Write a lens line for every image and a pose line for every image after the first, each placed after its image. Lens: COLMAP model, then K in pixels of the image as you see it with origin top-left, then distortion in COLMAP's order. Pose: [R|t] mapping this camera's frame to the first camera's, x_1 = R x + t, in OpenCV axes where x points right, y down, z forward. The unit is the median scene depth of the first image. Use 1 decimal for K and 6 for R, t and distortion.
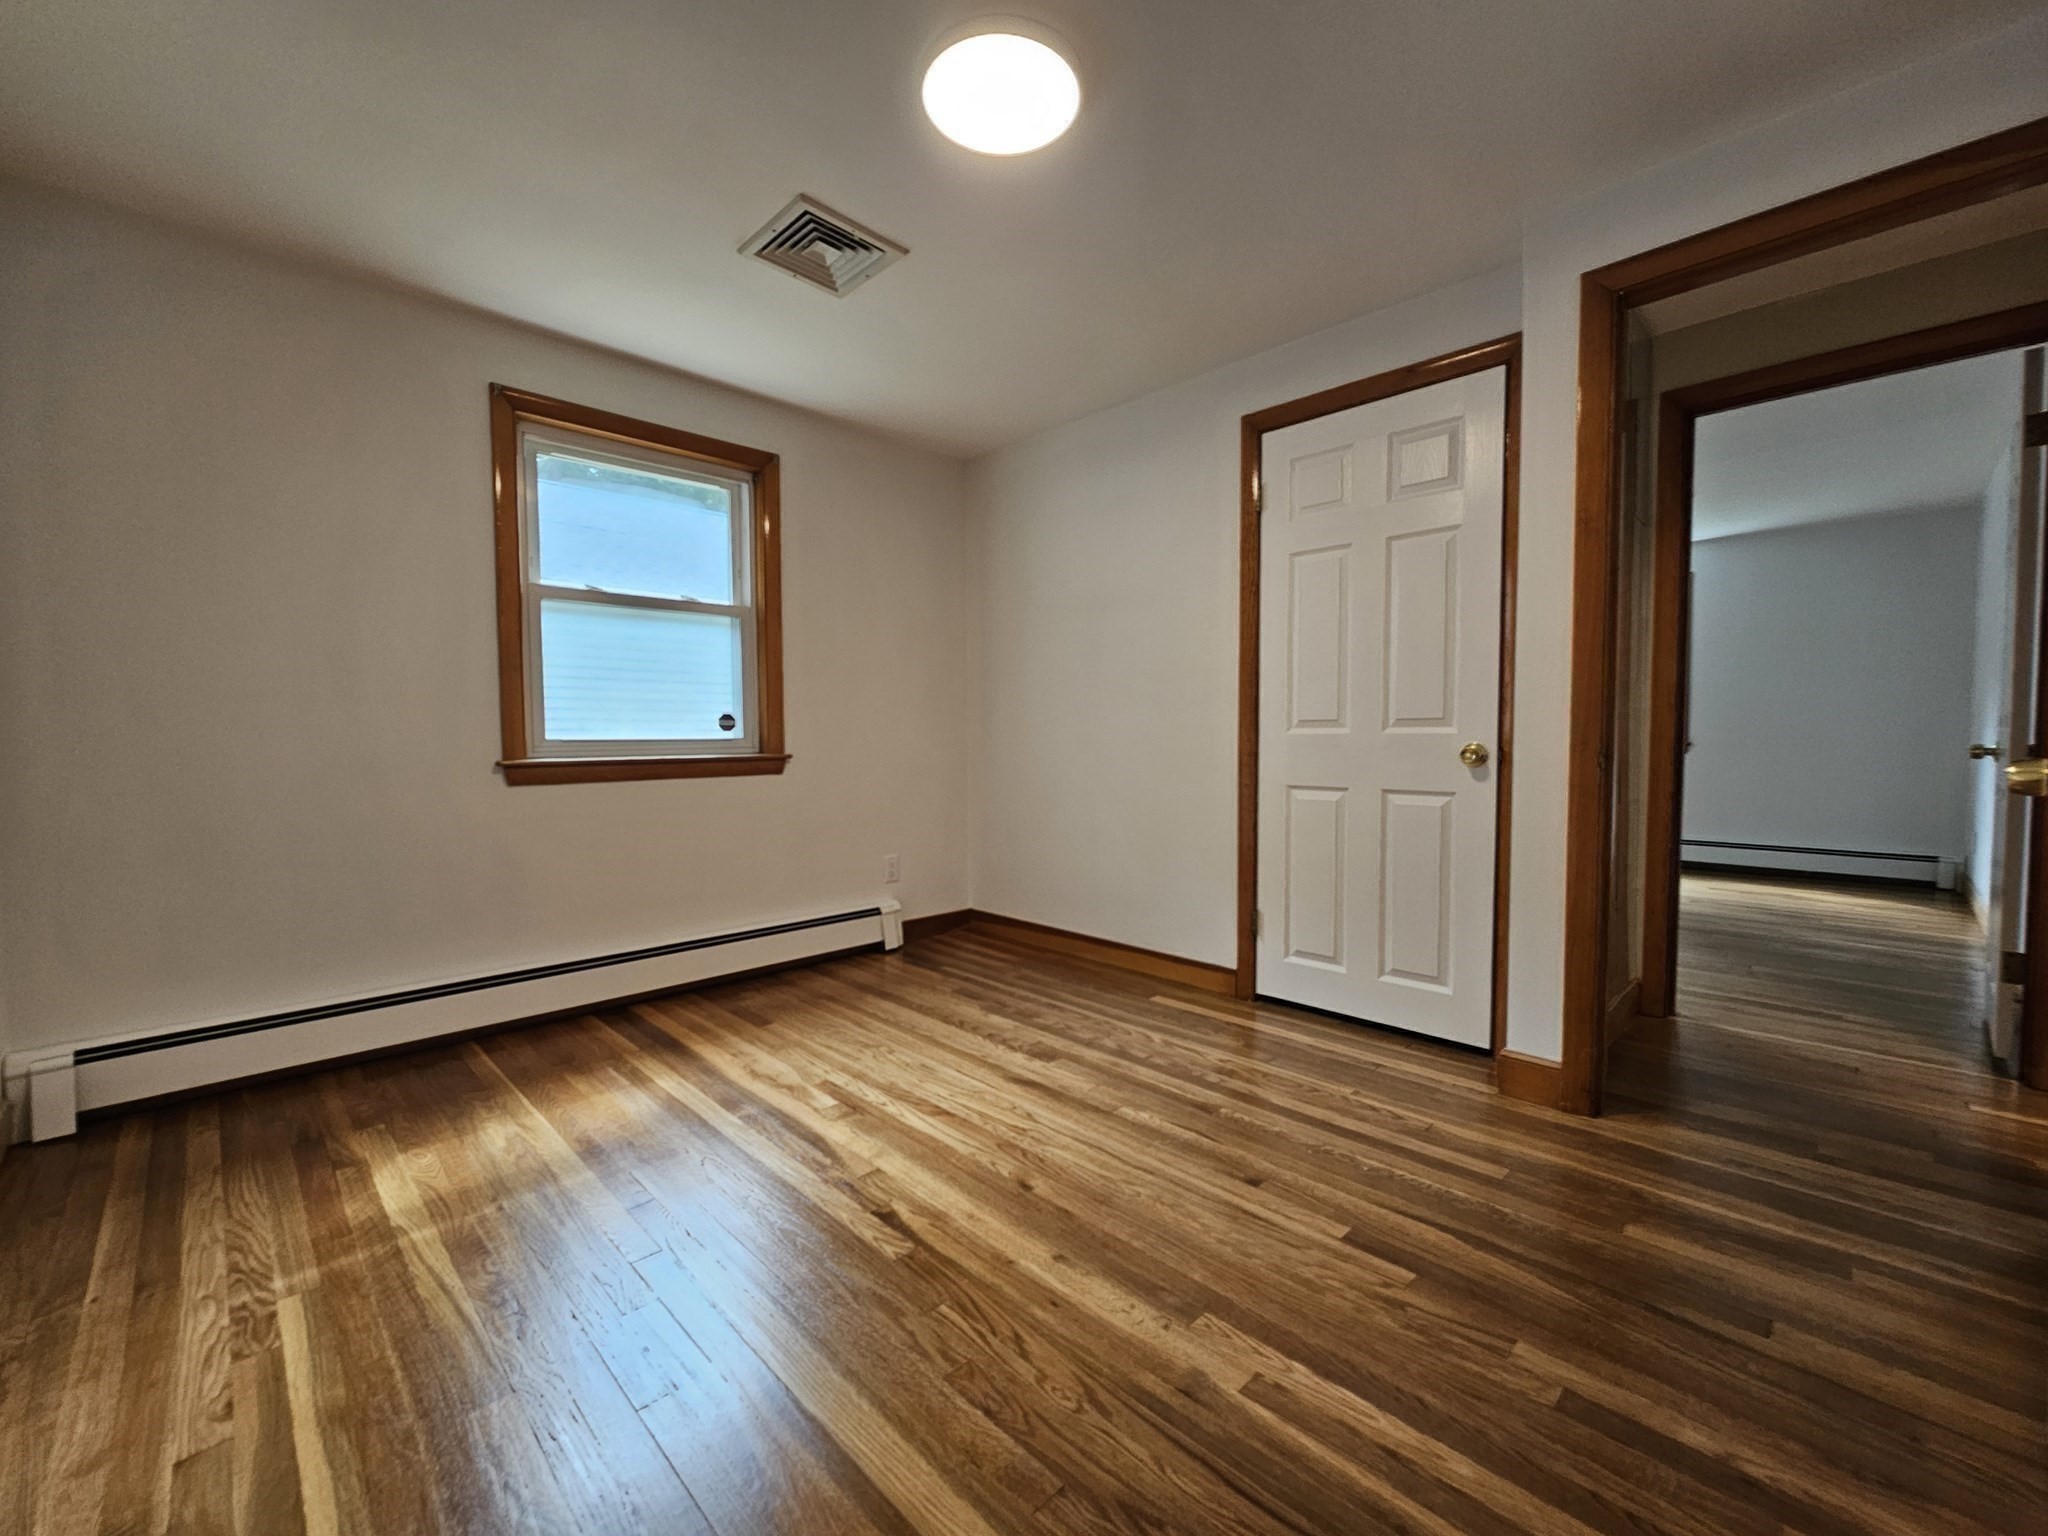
lens RADIAL K [[826.1, 0, 1047.6], [0, 826.1, 770.7], [0, 0, 1]] dist [0.001819, 0.000773]
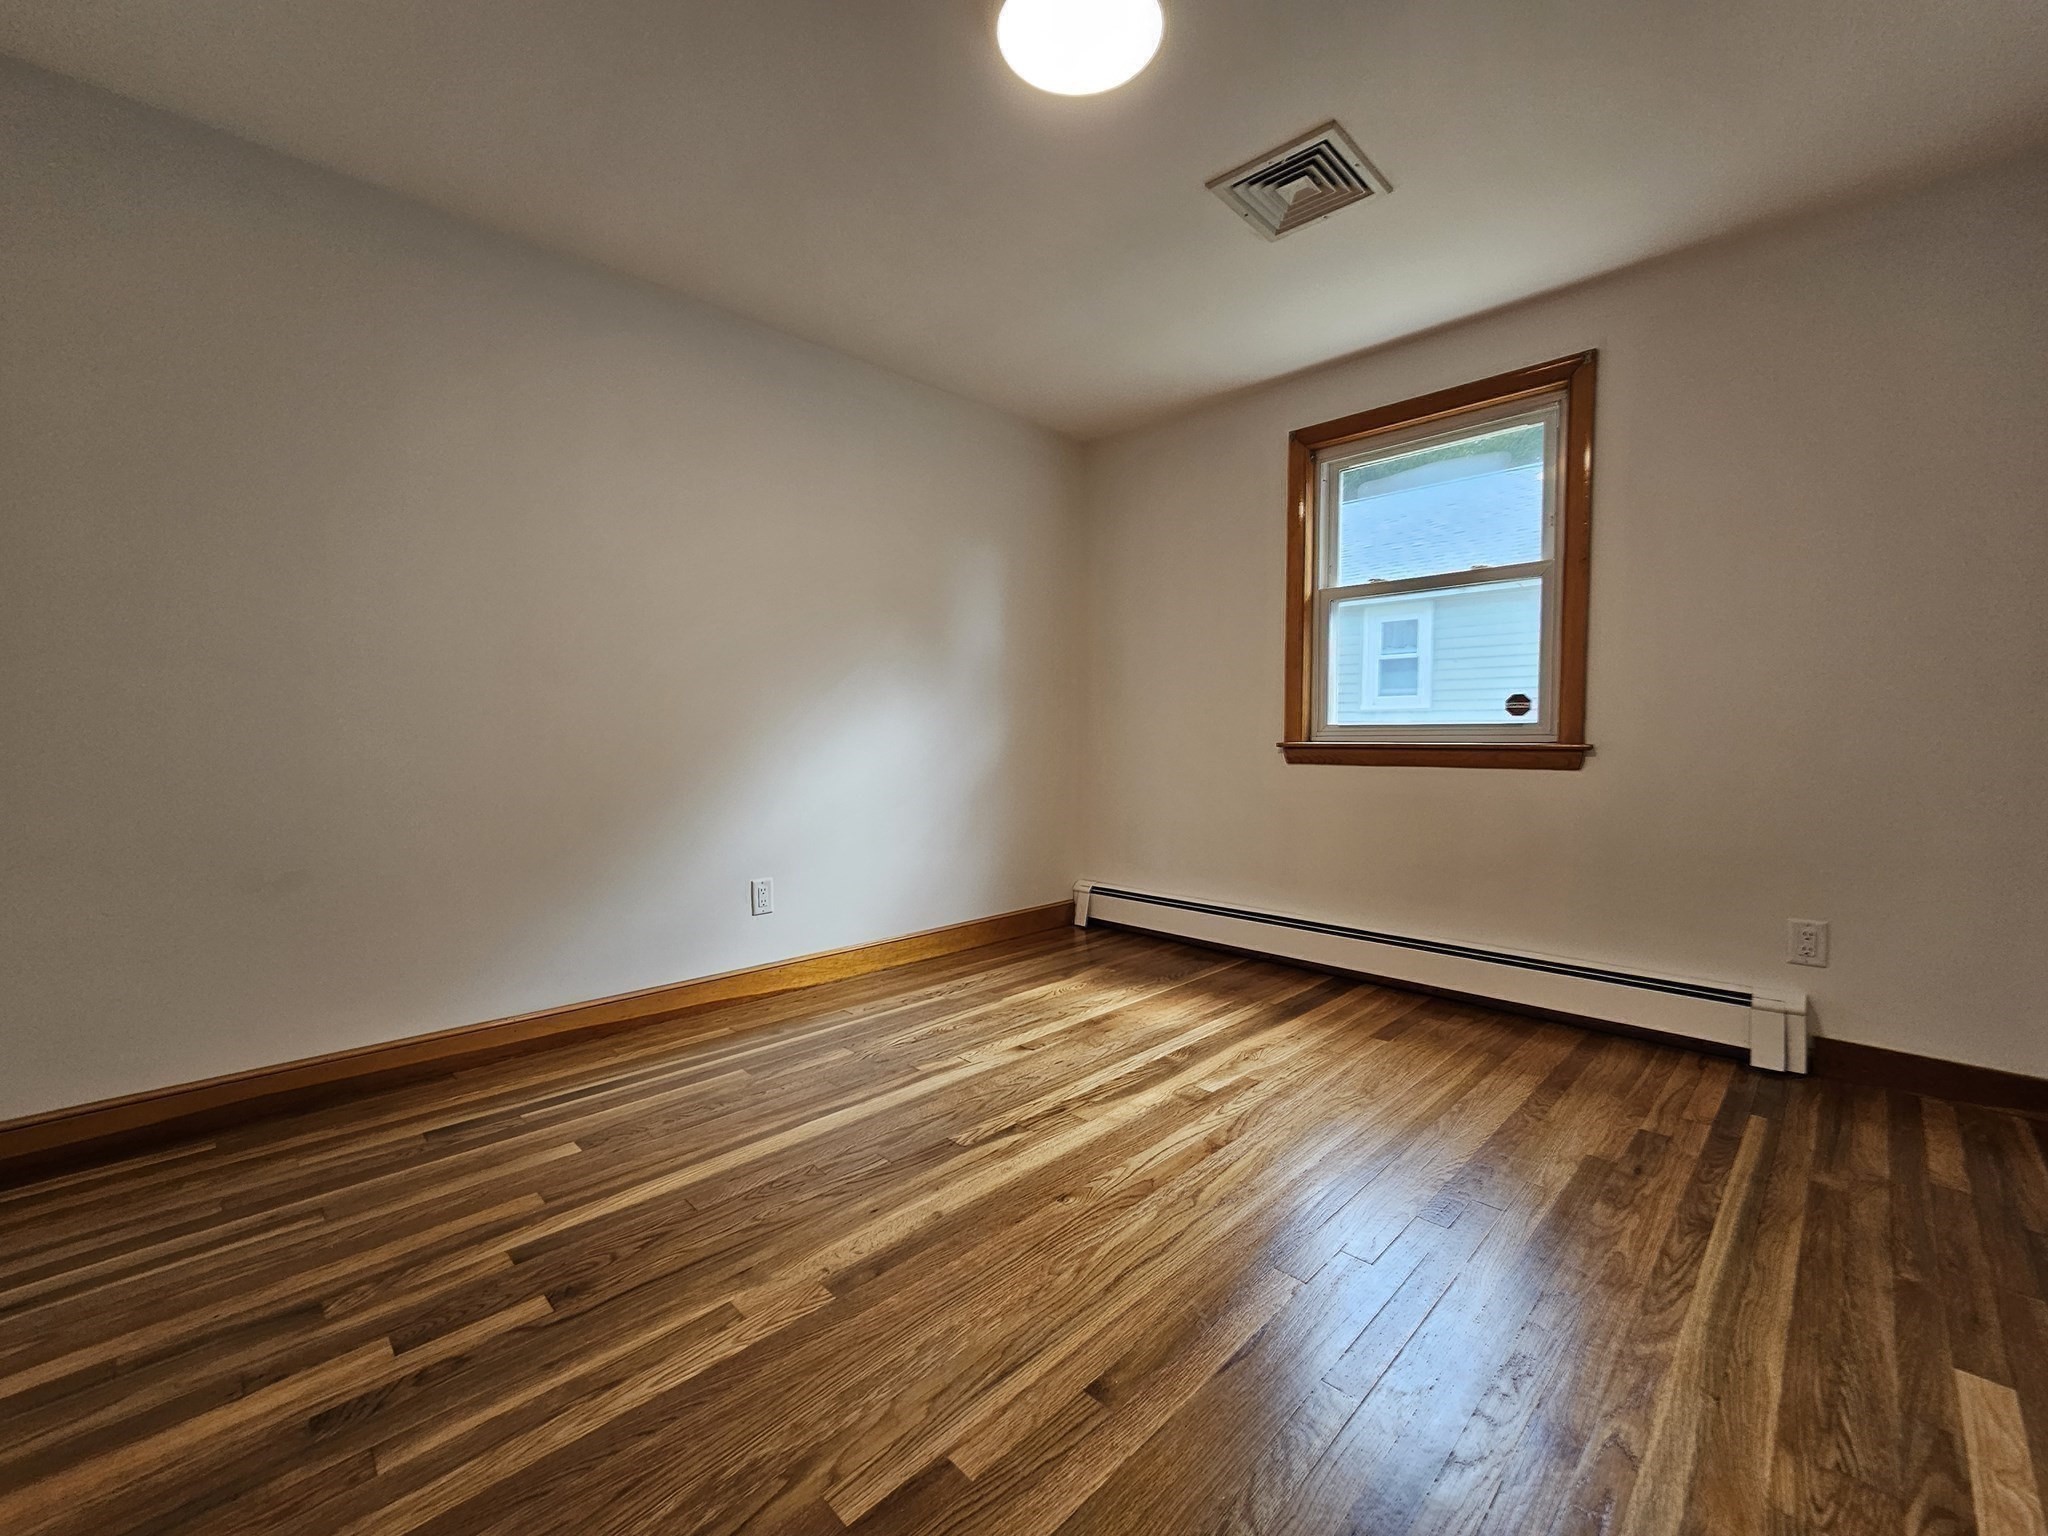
lens RADIAL K [[842.7, 0, 1002.7], [0, 842.7, 773.5], [0, 0, 1]] dist [-0.001360, -0.000092]
pose [[-0.016752, 0.051348, -0.998540, 0.728669], [-0.042310, 0.997750, 0.052017, -0.016500], [0.998964, 0.043120, -0.014542, 0.748677]]
